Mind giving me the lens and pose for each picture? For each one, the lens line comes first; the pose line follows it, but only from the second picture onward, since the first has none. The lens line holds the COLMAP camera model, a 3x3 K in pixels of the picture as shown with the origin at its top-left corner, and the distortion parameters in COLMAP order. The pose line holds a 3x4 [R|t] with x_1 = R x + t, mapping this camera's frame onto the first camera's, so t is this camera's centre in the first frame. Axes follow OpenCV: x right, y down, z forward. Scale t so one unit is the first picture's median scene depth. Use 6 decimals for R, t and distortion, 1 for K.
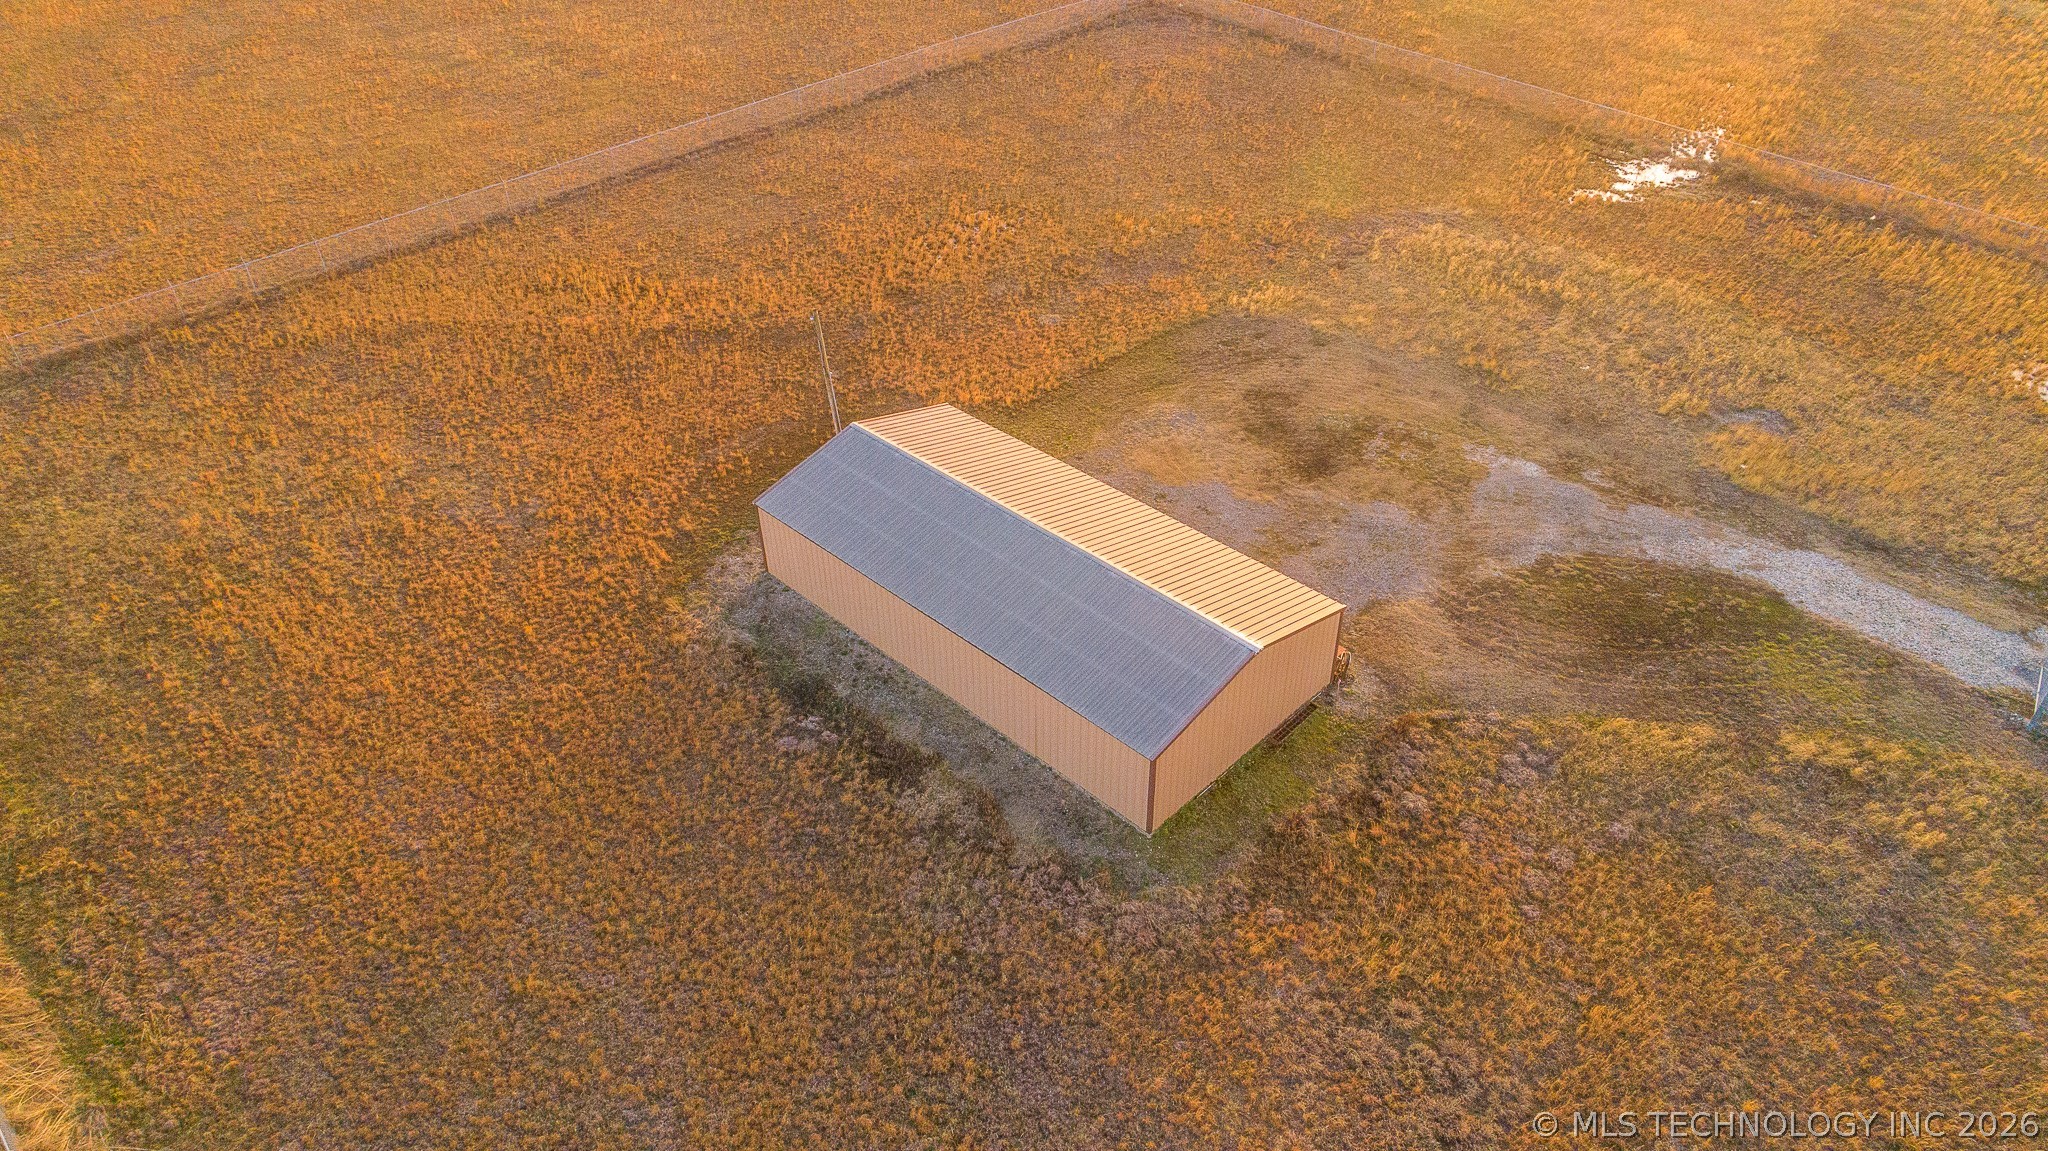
lens RADIAL K [[1371.8, 0, 1024.0], [0, 1371.8, 575.5], [0, 0, 1]] dist [-0.020801, 0.015734]
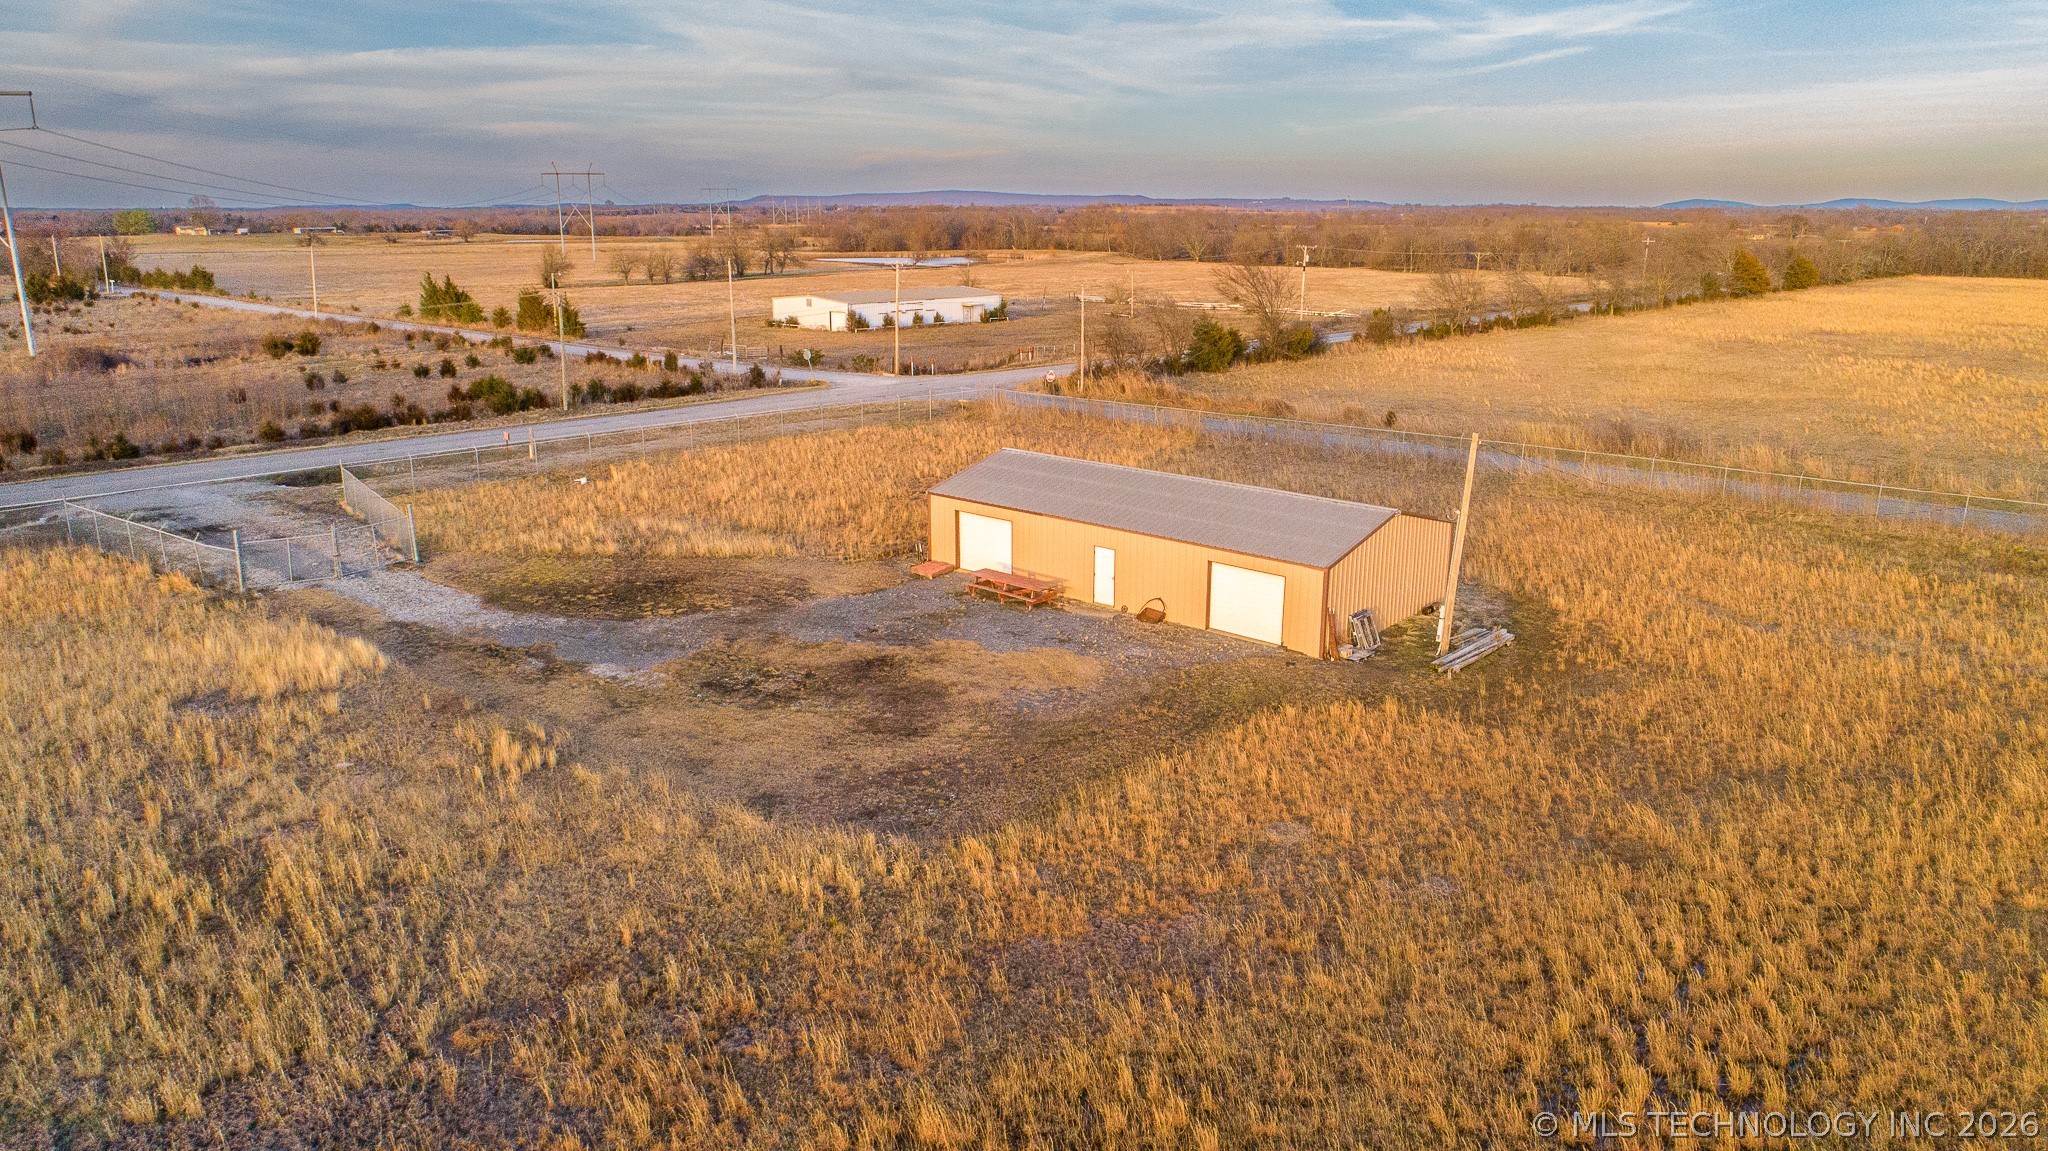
lens RADIAL K [[1371.8, 0, 1024.0], [0, 1371.8, 575.5], [0, 0, 1]] dist [-0.020801, 0.015734]
pose [[-0.998763, 0.023903, -0.043608, 0.171568], [-0.020044, 0.609028, 0.792896, -0.819526], [0.045512, 0.792789, -0.607795, 1.585656]]
